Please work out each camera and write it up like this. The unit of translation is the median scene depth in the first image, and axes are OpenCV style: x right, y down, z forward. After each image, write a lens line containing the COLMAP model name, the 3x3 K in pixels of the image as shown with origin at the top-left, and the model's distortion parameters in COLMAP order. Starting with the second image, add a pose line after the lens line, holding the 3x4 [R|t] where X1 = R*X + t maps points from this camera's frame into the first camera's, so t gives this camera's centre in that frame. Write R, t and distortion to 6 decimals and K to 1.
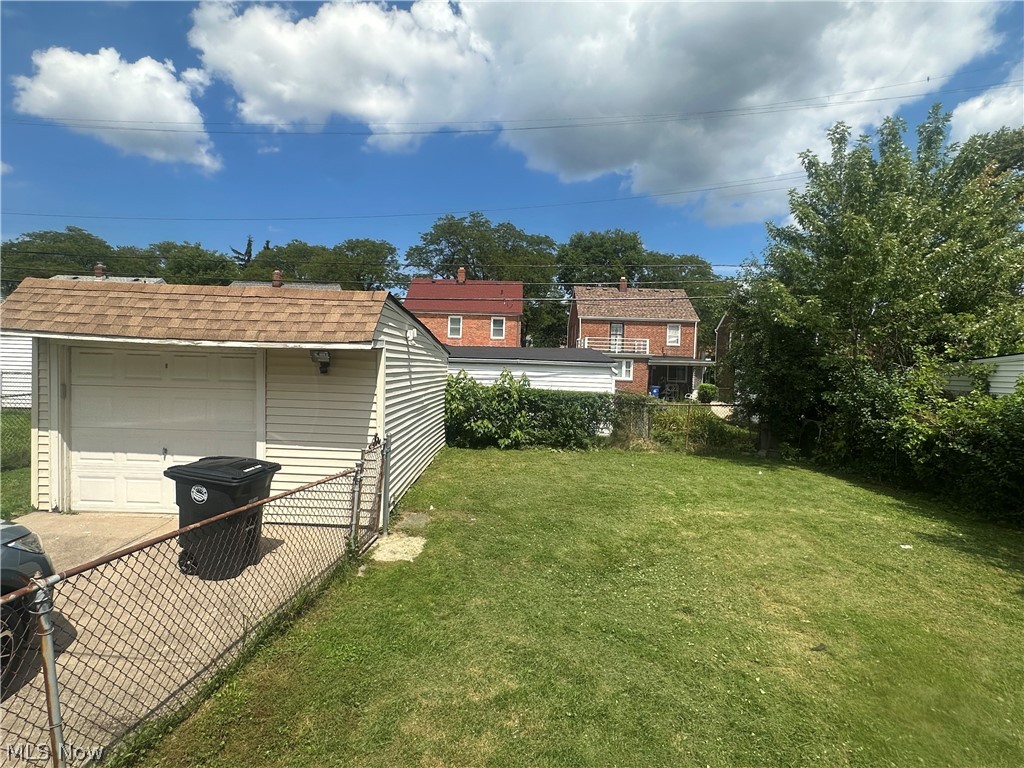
lens RADIAL K [[540.6, 0, 503.8], [0, 540.6, 387.6], [0, 0, 1]] dist [0.001536, -0.000905]
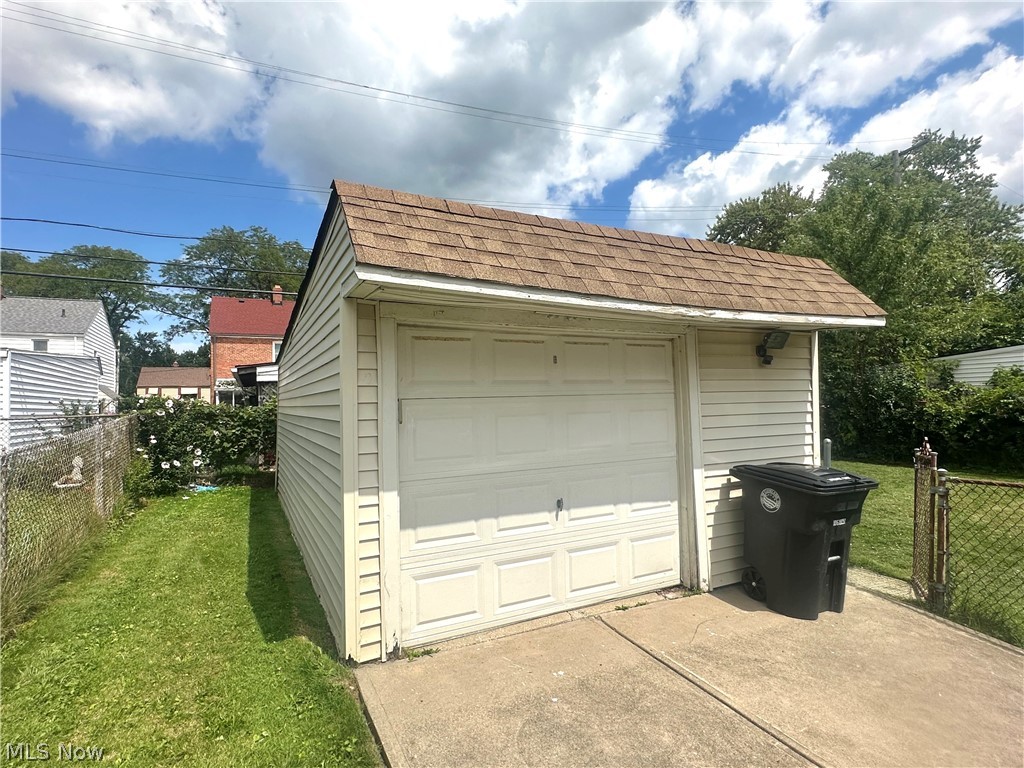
lens RADIAL K [[540.6, 0, 513.5], [0, 540.6, 385.2], [0, 0, 1]] dist [0.001536, -0.000905]
pose [[0.883687, -0.035544, 0.466726, -0.604630], [0.066286, 0.996567, -0.049611, 0.009364], [-0.463360, 0.074778, 0.883009, 0.318063]]
